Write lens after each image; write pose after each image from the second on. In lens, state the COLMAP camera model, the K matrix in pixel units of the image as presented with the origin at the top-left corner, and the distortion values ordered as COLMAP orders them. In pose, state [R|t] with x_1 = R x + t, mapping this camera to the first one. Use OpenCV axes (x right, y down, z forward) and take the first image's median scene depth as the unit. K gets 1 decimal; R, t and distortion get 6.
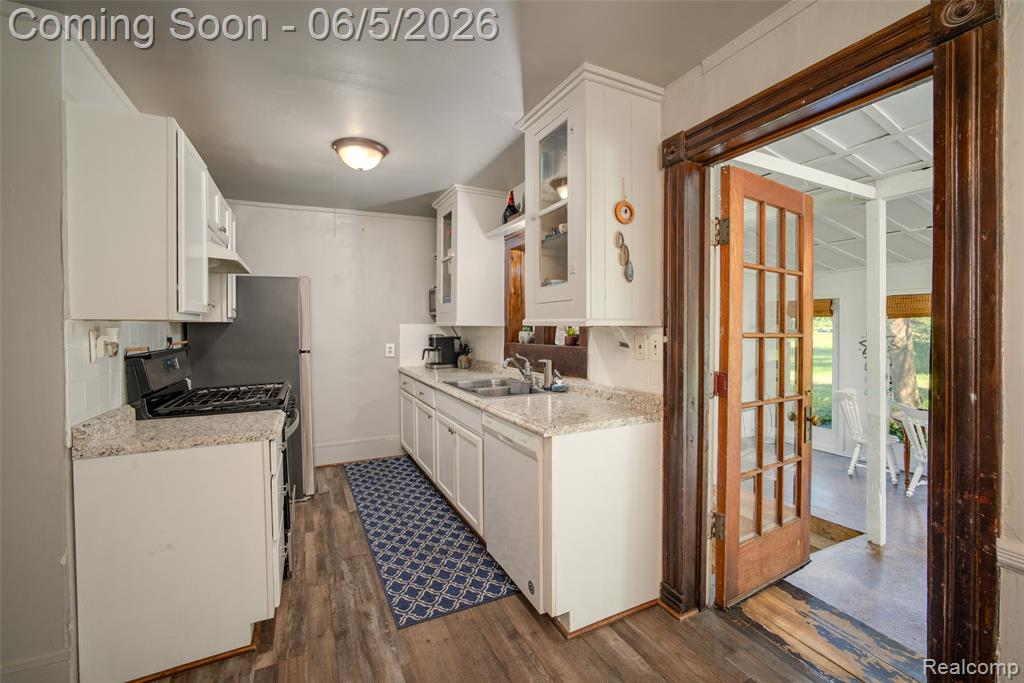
lens RADIAL K [[446.9, 0, 512.0], [0, 446.9, 341.5], [0, 0, 1]] dist [0.002213, 0.000300]
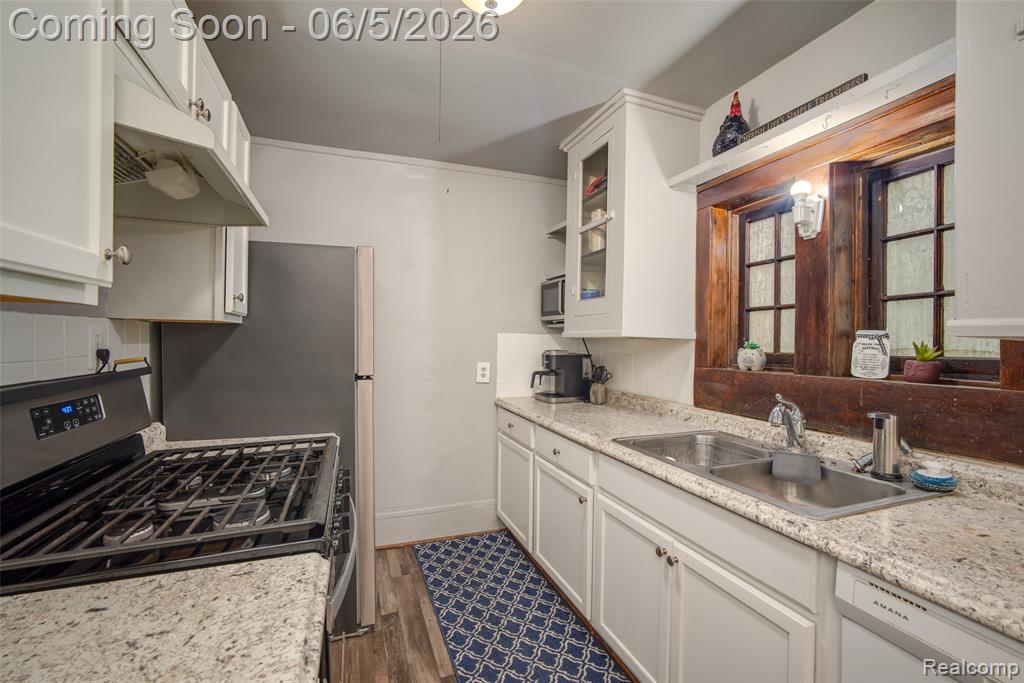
lens RADIAL K [[432.7, 0, 515.3], [0, 432.7, 357.0], [0, 0, 1]] dist [-0.007259, -0.000085]
pose [[0.997407, 0.019695, -0.069218, -0.206633], [-0.019525, 0.999804, 0.003124, -0.007748], [0.069266, -0.001764, 0.997597, 0.411273]]
